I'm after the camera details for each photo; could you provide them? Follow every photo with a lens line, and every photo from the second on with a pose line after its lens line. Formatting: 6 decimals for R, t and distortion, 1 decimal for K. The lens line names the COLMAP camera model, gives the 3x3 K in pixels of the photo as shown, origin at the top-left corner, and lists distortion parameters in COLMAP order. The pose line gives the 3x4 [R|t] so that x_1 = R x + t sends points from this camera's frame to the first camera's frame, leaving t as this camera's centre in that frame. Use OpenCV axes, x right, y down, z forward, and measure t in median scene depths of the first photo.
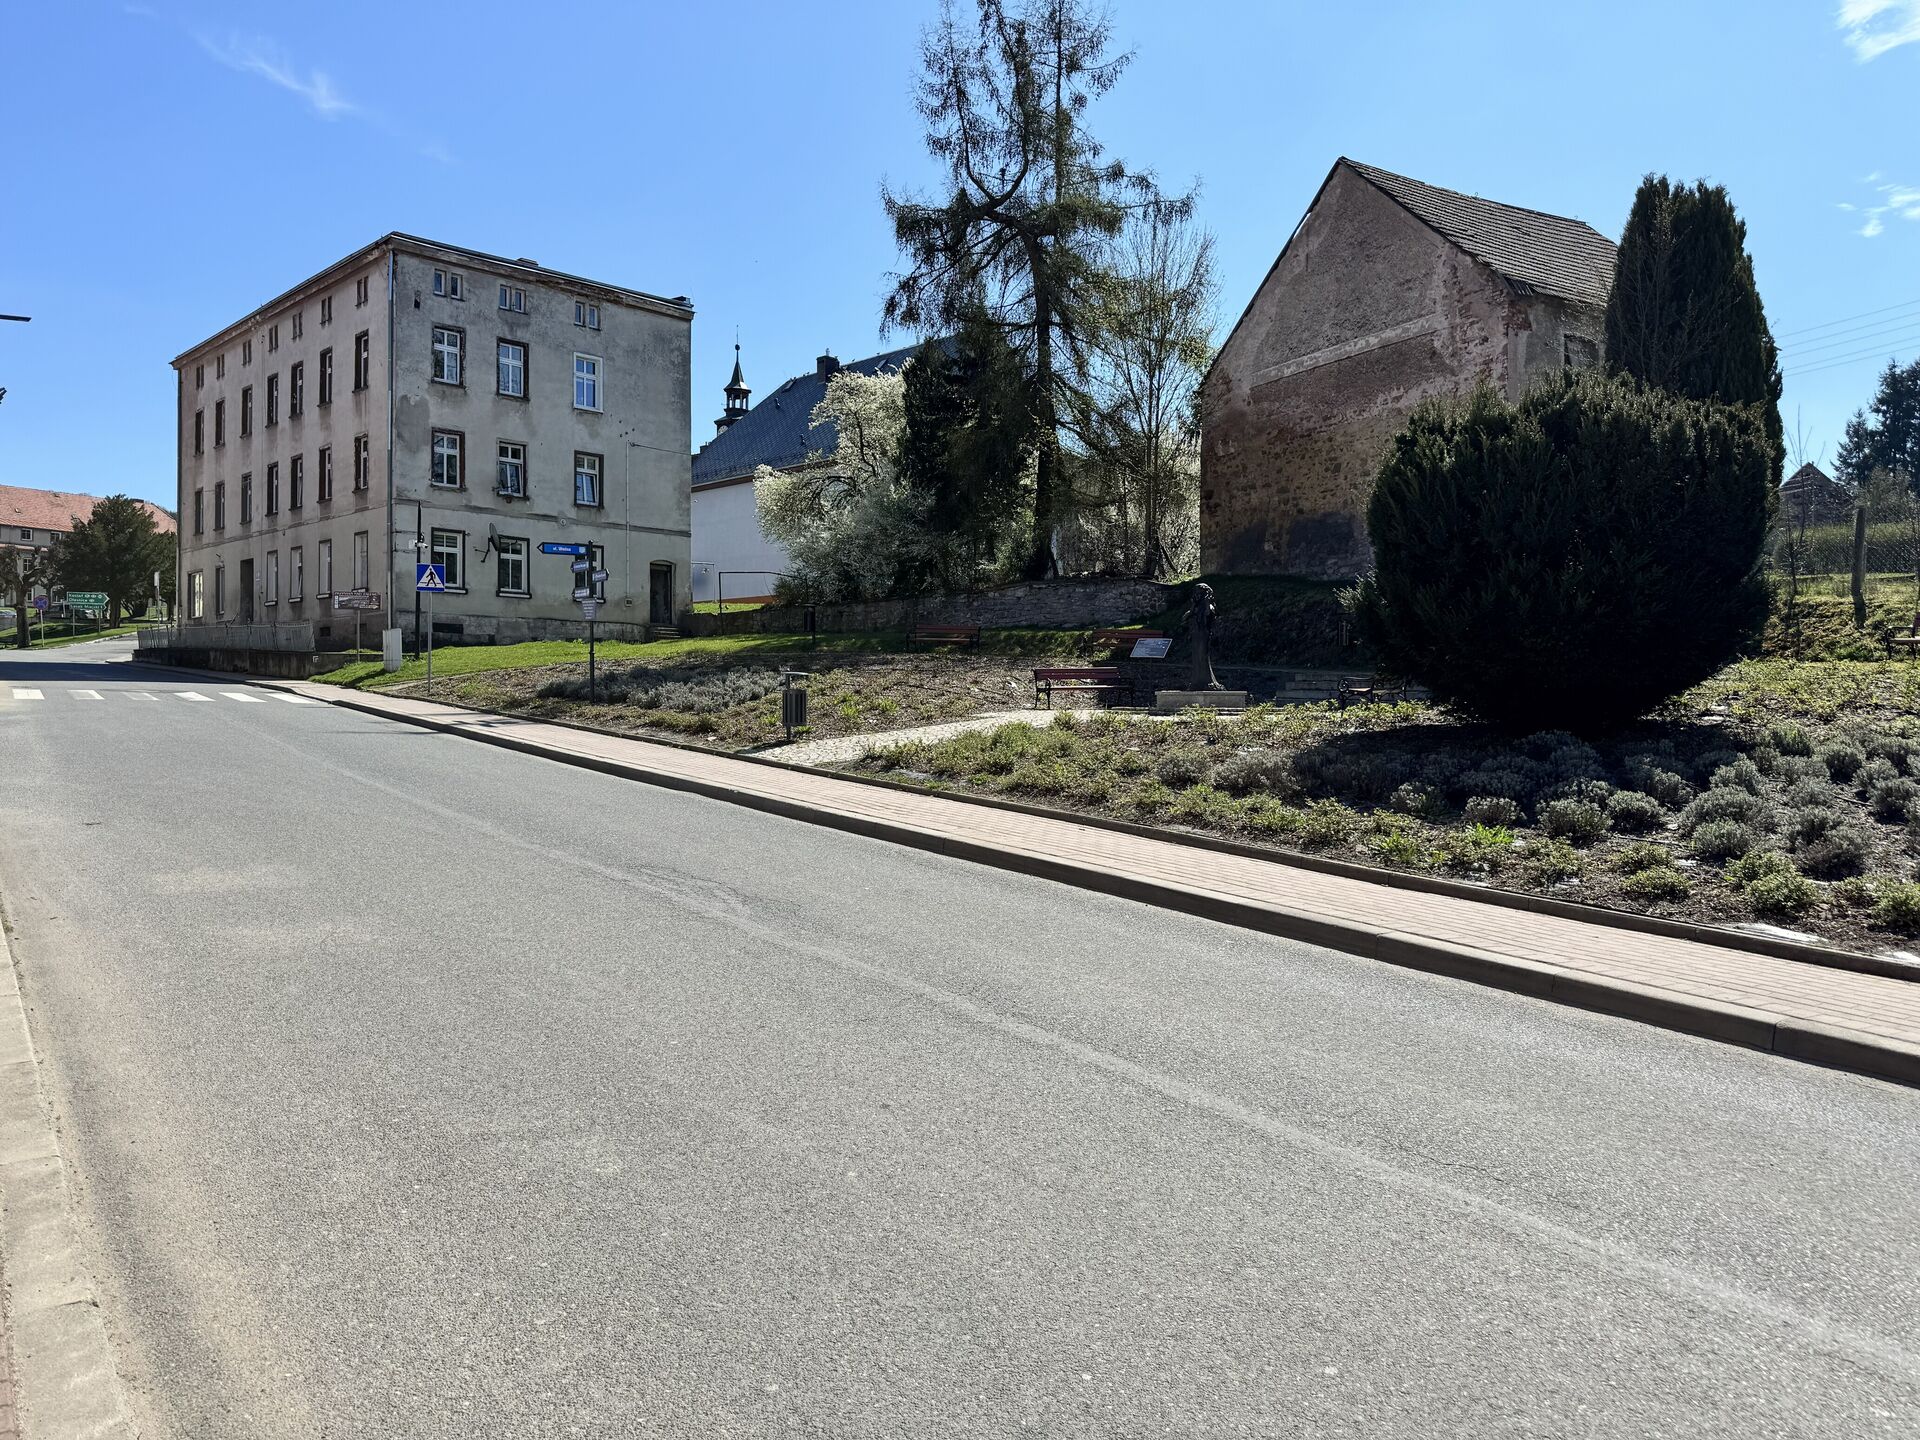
lens RADIAL K [[1368.7, 0, 959.3], [0, 1368.7, 716.6], [0, 0, 1]] dist [0.043921, -0.060970]
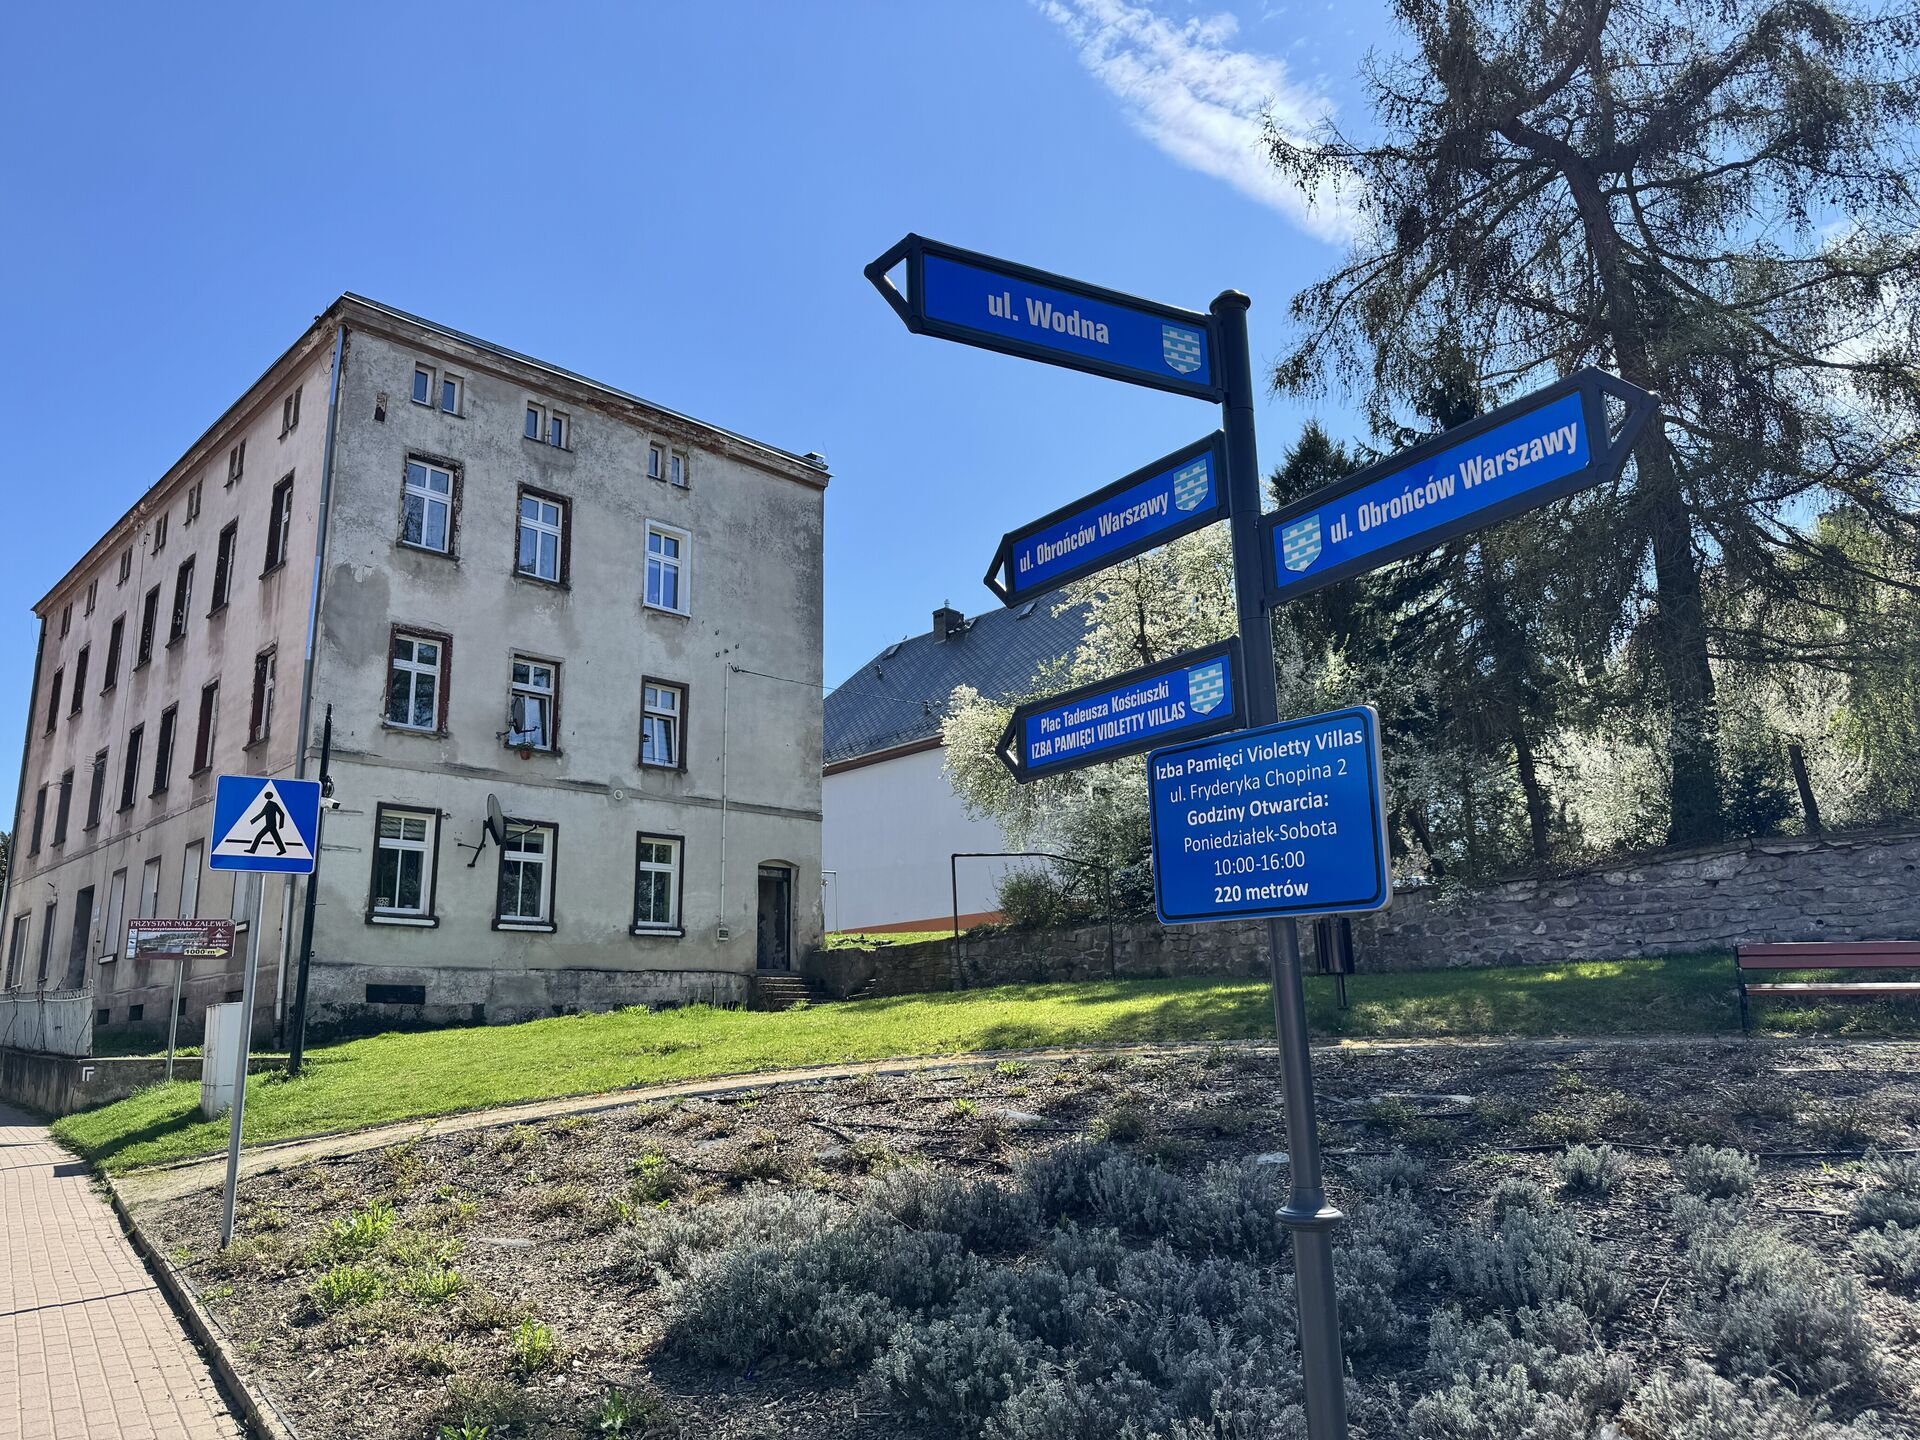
lens RADIAL K [[1368.7, 0, 977.5], [0, 1368.7, 721.6], [0, 0, 1]] dist [0.043921, -0.060970]
pose [[0.999464, -0.029442, 0.014327, -0.147963], [0.032024, 0.970162, -0.240332, -0.030028], [-0.006824, 0.240661, 0.970585, 0.443035]]
